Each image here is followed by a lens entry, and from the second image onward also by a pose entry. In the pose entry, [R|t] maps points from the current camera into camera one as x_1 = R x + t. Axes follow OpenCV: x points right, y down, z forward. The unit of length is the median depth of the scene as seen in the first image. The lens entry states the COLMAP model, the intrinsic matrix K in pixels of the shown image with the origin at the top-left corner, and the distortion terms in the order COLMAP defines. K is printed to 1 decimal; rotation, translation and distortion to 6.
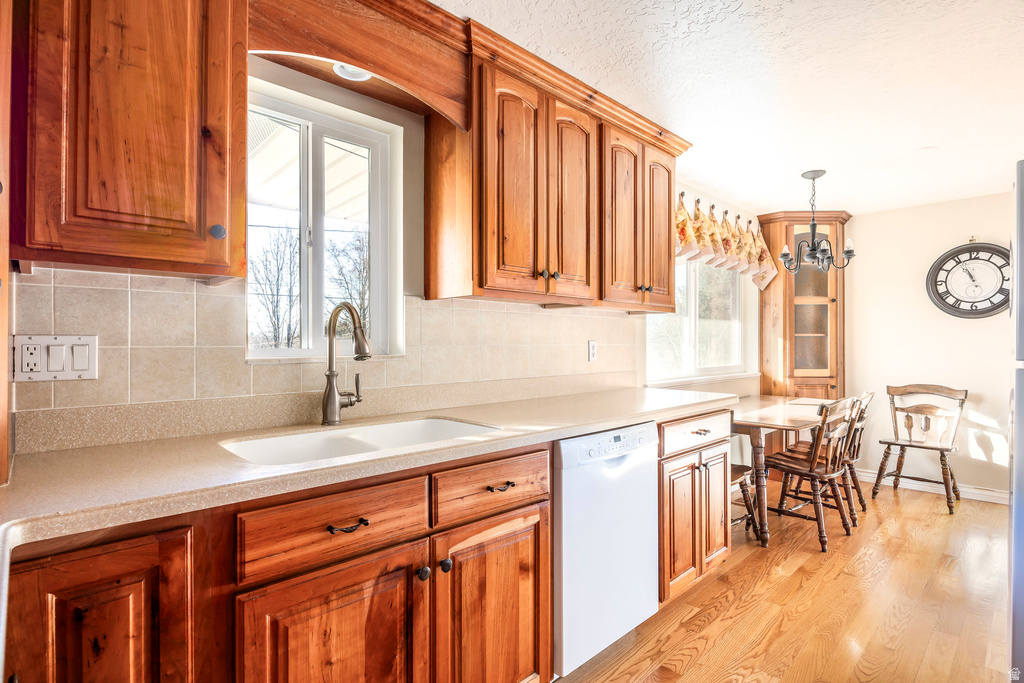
lens RADIAL K [[504.2, 0, 506.7], [0, 504.2, 344.1], [0, 0, 1]] dist [-0.005784, -0.004068]
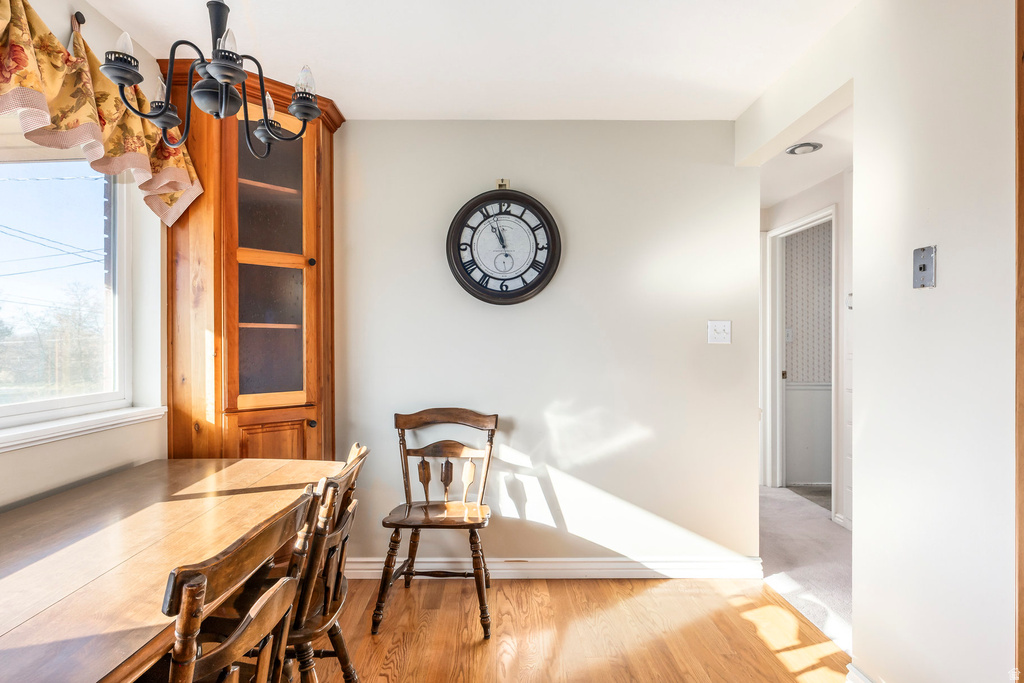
lens RADIAL K [[544.3, 0, 509.2], [0, 544.3, 343.3], [0, 0, 1]] dist [-0.006504, -0.001792]
pose [[0.665414, -0.001455, 0.746473, 0.392623], [0.001156, 0.999999, 0.000918, -0.000655], [-0.746474, 0.000252, 0.665415, 0.503170]]
